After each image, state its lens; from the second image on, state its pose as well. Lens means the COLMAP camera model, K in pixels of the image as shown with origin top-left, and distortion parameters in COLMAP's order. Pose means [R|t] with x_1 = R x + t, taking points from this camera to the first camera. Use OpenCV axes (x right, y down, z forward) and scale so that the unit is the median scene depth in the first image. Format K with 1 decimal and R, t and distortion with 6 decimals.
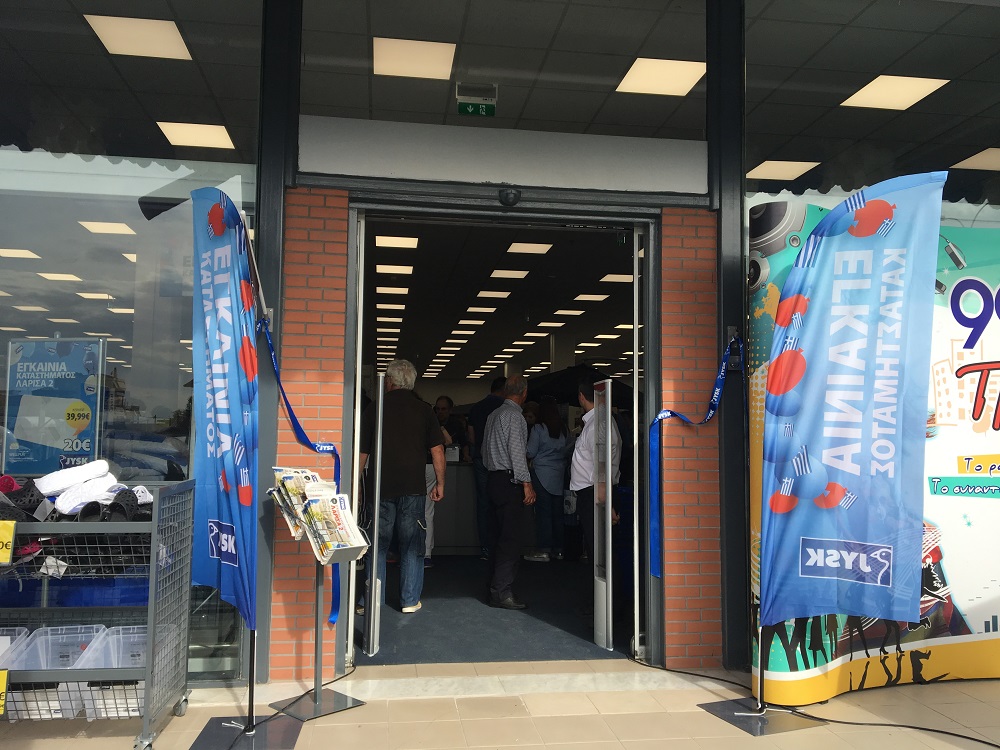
lens RADIAL K [[840.3, 0, 501.4], [0, 840.3, 373.8], [0, 0, 1]] dist [0.076937, -0.103276]
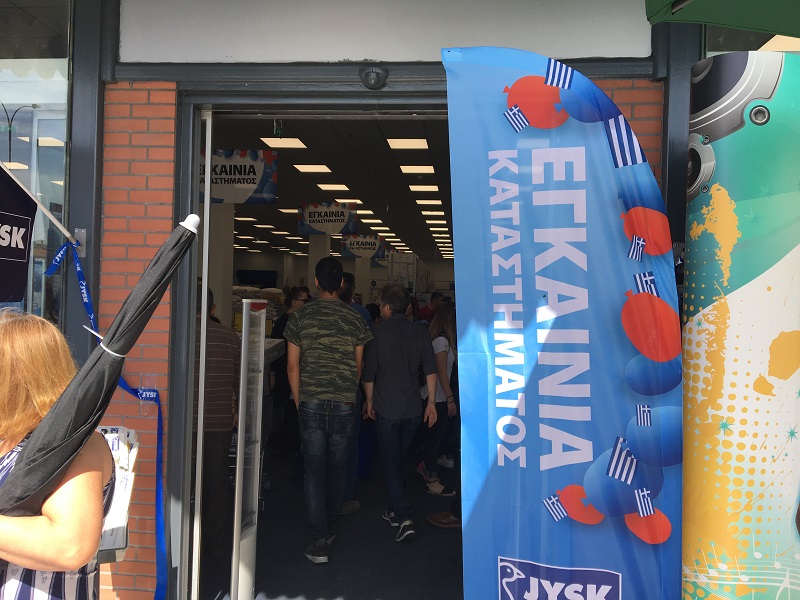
lens RADIAL K [[672.3, 0, 398.1], [0, 672.3, 299.2], [0, 0, 1]] dist [0.076937, -0.103276]
pose [[0.970184, 0.013036, -0.242018, 0.193447], [0.003495, 0.997696, 0.067747, -0.051449], [0.242344, -0.066573, 0.967904, 0.406322]]
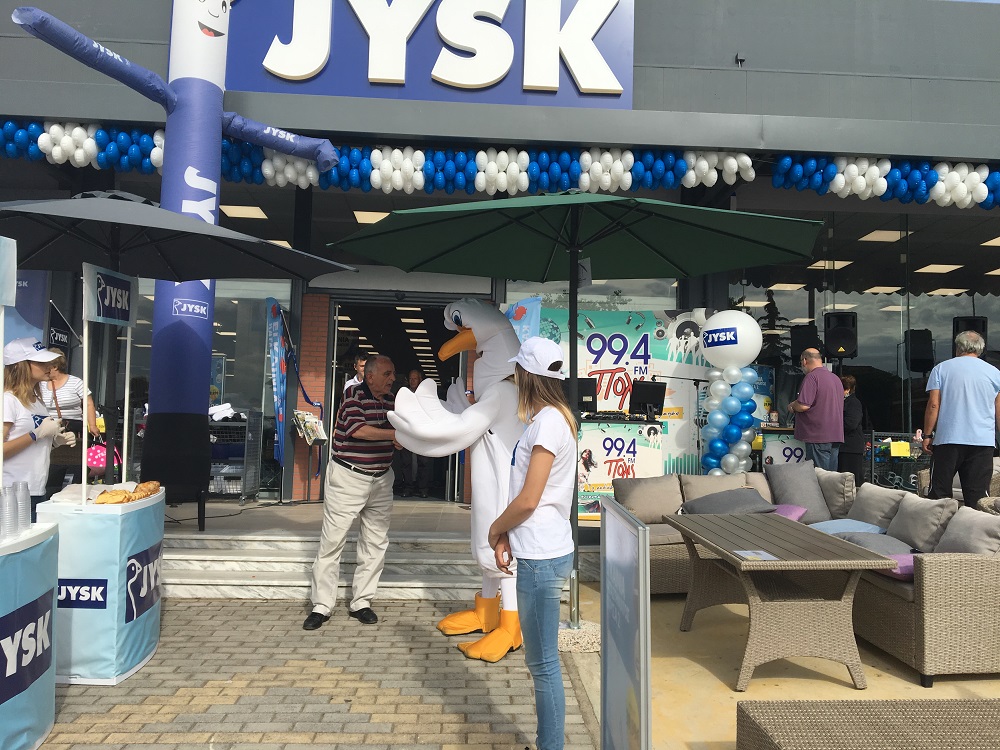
lens RADIAL K [[840.3, 0, 503.4], [0, 840.3, 379.0], [0, 0, 1]] dist [0.076937, -0.103276]
pose [[0.995253, 0.007890, -0.096997, 0.532479], [-0.008996, 0.999899, -0.010973, 0.038219], [0.096900, 0.011793, 0.995224, -1.285726]]
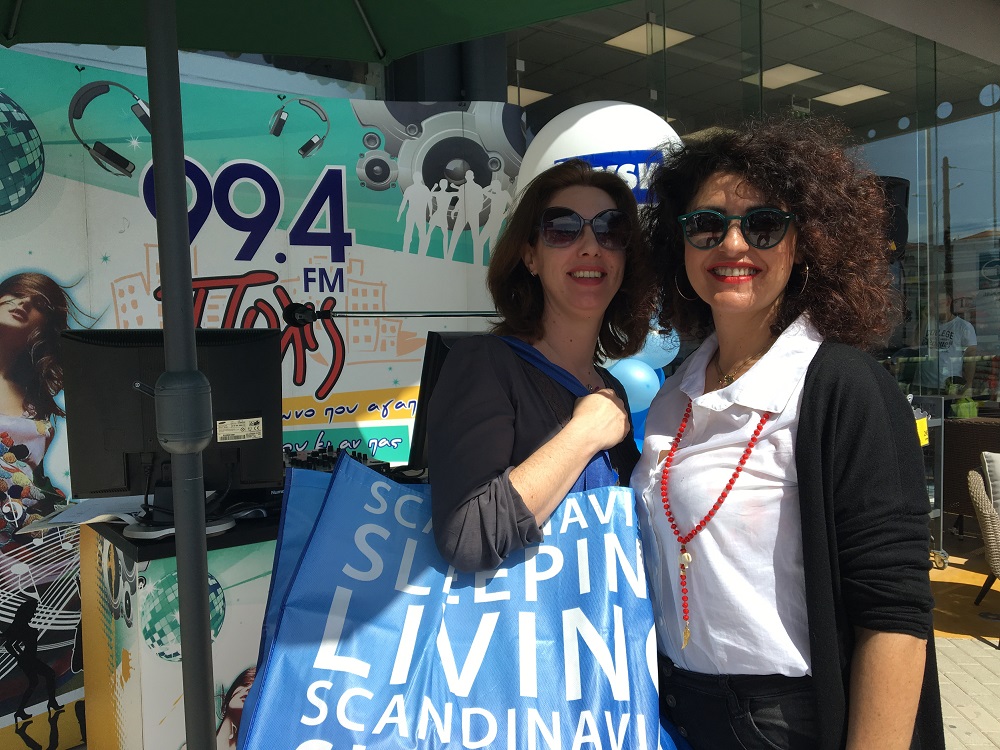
lens RADIAL K [[840.3, 0, 497.2], [0, 840.3, 373.9], [0, 0, 1]] dist [0.076937, -0.103276]
pose [[0.881733, -0.049417, 0.469154, 0.456545], [0.000118, 0.994521, 0.104533, -0.008120], [-0.471749, -0.092115, 0.876908, 0.256431]]
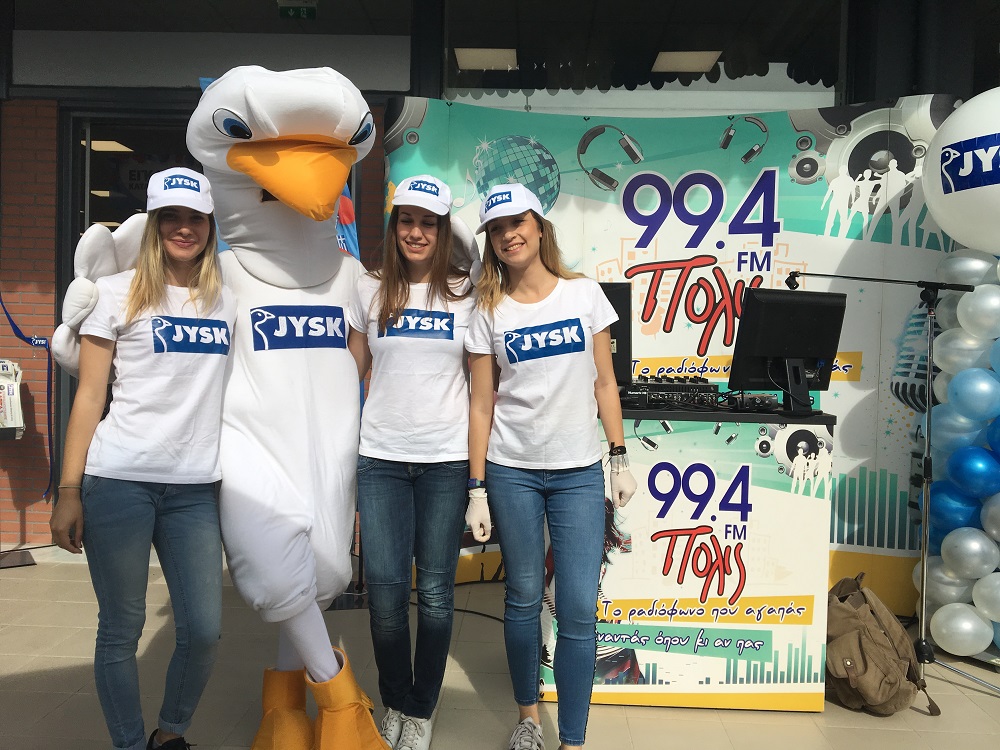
lens RADIAL K [[840.3, 0, 501.8], [0, 840.3, 374.6], [0, 0, 1]] dist [0.076937, -0.103276]
pose [[0.982837, 0.019638, -0.183428, 0.580033], [-0.001129, 0.994939, 0.100470, 0.018025], [0.184473, -0.098539, 0.977885, 0.022936]]
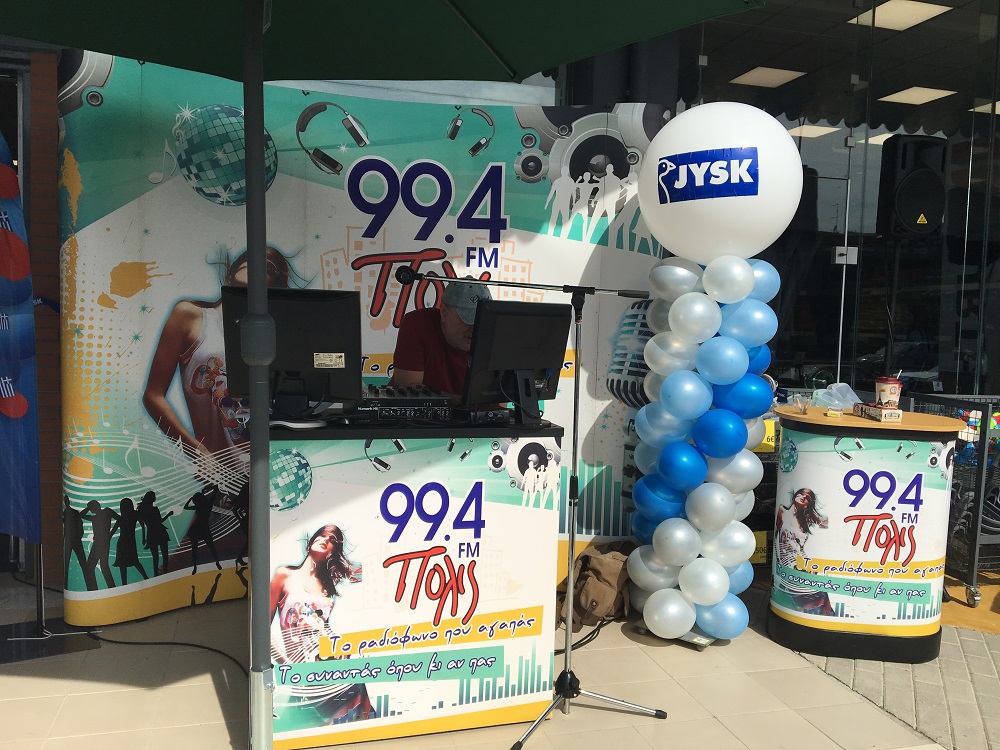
lens RADIAL K [[840.3, 0, 502.2], [0, 840.3, 375.8], [0, 0, 1]] dist [0.076937, -0.103276]
pose [[0.990369, 0.010972, 0.138021, 0.575878], [-0.030386, 0.989776, 0.139359, -0.013587], [-0.135081, -0.142210, 0.980576, 0.077433]]
